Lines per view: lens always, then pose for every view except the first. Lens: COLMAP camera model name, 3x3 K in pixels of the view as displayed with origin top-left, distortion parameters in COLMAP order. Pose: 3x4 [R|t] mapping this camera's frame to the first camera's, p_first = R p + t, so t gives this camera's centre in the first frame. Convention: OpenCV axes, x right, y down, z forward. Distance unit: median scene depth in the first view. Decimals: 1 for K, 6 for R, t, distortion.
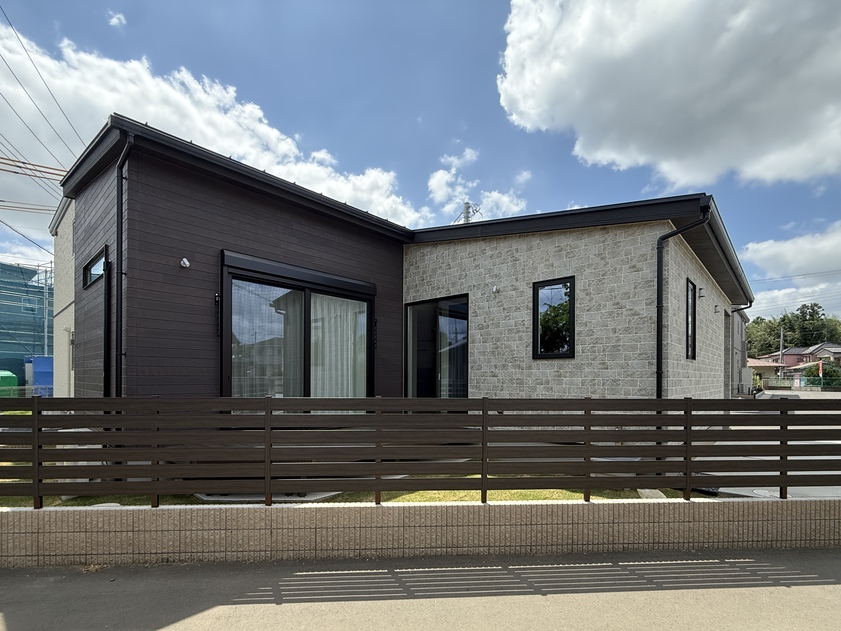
lens RADIAL K [[401.5, 0, 420.3], [0, 401.5, 376.5], [0, 0, 1]] dist [0.000791, -0.000041]
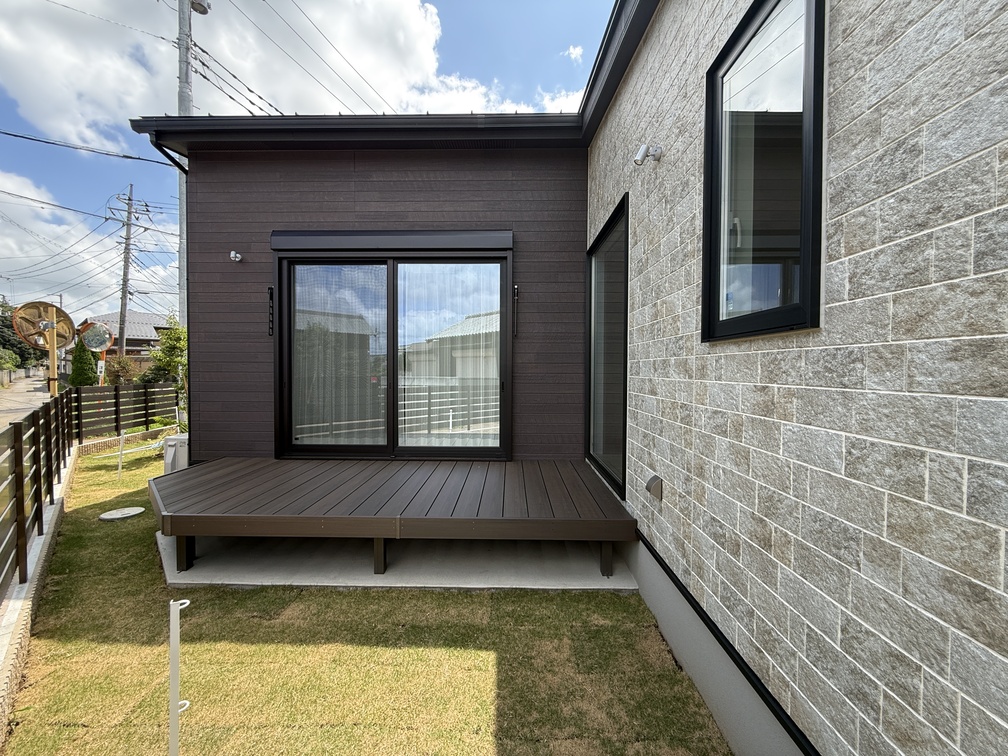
lens RADIAL K [[402.1, 0, 501.7], [0, 402.1, 377.2], [0, 0, 1]] dist [0.001043, -0.000172]
pose [[0.658429, 0.013068, -0.752529, 0.427766], [-0.000302, 0.999854, 0.017098, -0.024279], [0.752643, -0.011031, 0.658337, 0.744849]]
